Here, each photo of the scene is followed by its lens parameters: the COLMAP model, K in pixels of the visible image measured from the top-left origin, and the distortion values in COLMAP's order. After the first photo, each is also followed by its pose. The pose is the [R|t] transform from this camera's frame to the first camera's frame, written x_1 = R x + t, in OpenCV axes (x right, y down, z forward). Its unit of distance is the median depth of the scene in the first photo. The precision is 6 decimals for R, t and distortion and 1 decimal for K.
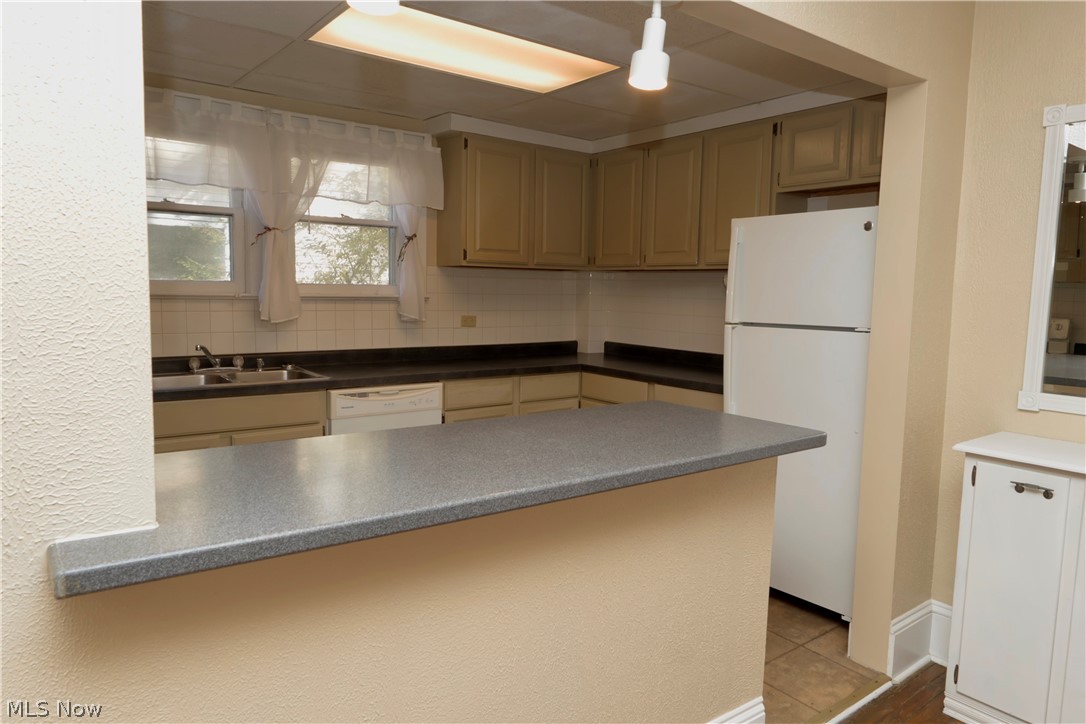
lens RADIAL K [[713.7, 0, 553.8], [0, 713.7, 361.0], [0, 0, 1]] dist [0.005098, -0.002872]
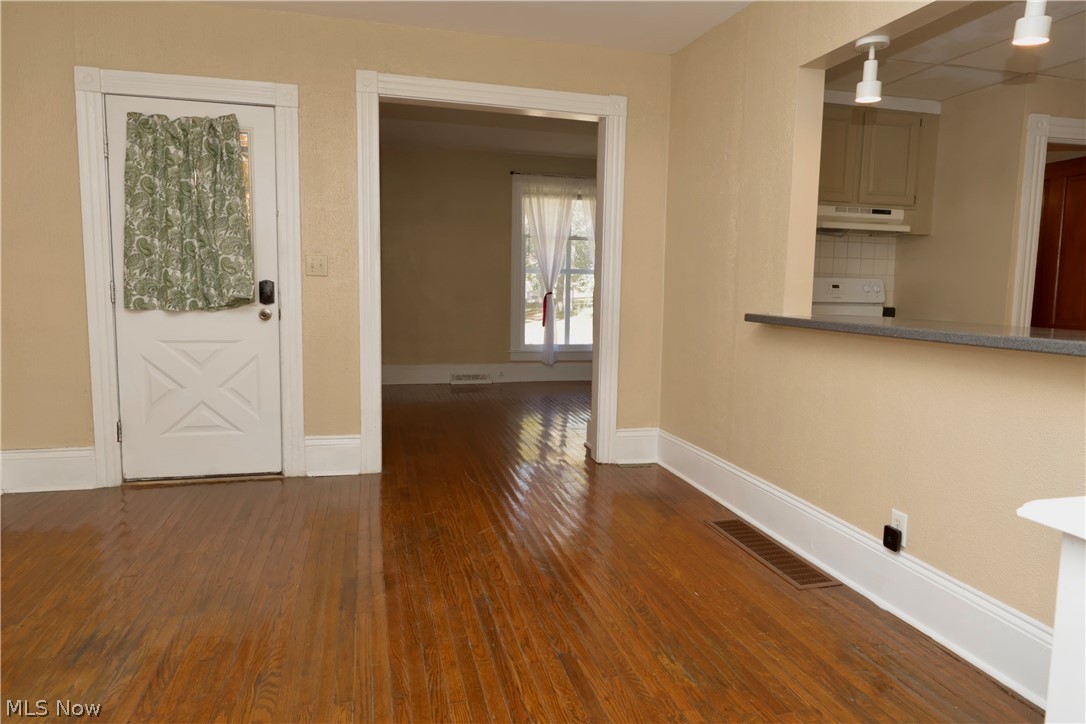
lens RADIAL K [[694.2, 0, 543.0], [0, 694.2, 362.0], [0, 0, 1]] dist [0.000983, -0.000648]
pose [[-0.408655, 0.065374, -0.910345, 0.718383], [-0.114336, 0.985907, 0.122126, 0.051252], [0.905499, 0.153993, -0.395421, 0.360631]]
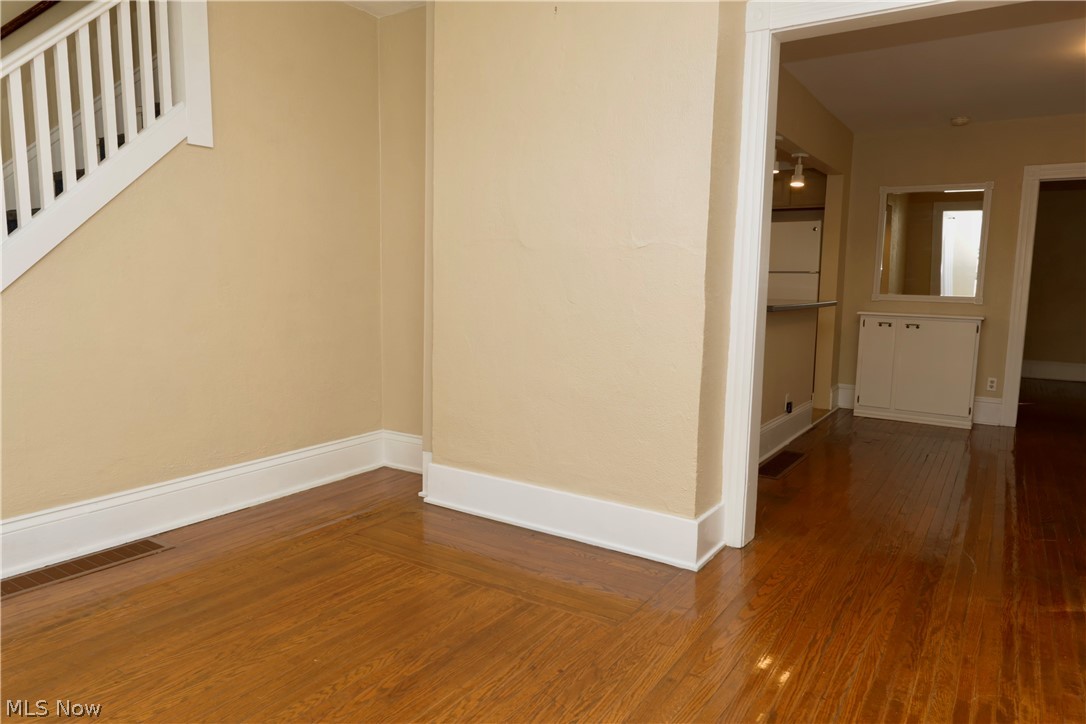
lens RADIAL K [[713.7, 0, 553.8], [0, 713.7, 361.0], [0, 0, 1]] dist [0.005098, -0.002872]
pose [[0.948064, -0.043945, 0.315029, -0.840352], [0.035313, 0.998829, 0.033061, 0.104374], [-0.316113, -0.020220, 0.948506, -0.728257]]
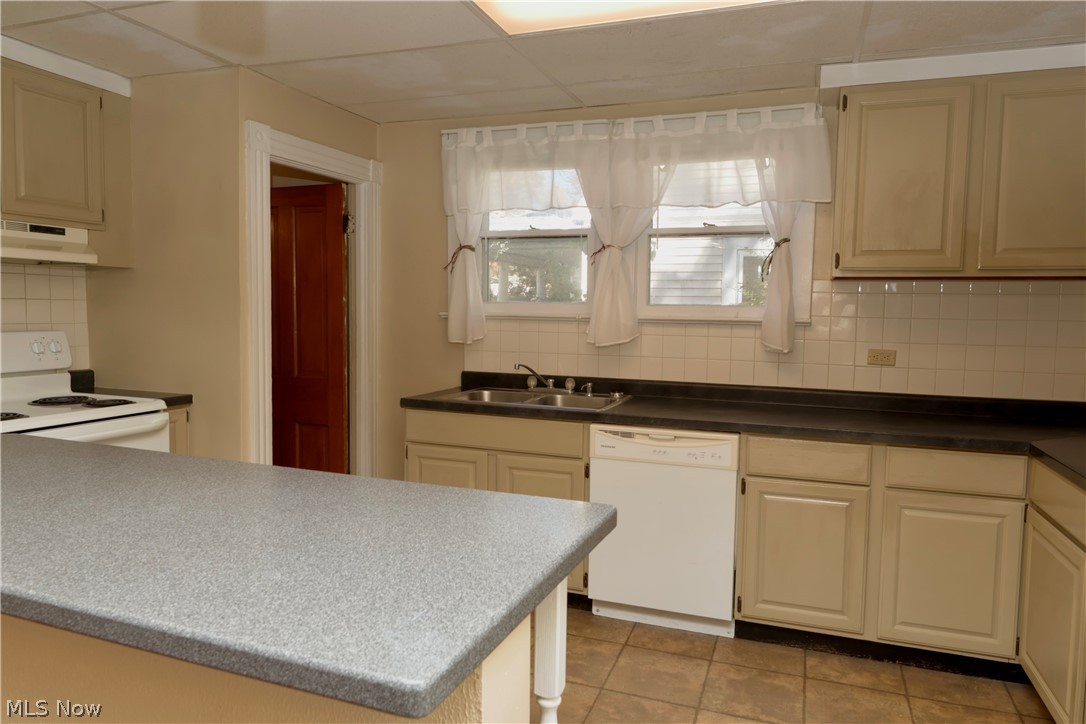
lens RADIAL K [[713.7, 0, 553.8], [0, 713.7, 361.0], [0, 0, 1]] dist [0.005098, -0.002872]
pose [[0.529638, 0.052387, -0.846605, 0.355529], [-0.091205, 0.995822, 0.004562, -0.031553], [0.843306, 0.074798, 0.532203, 0.433511]]
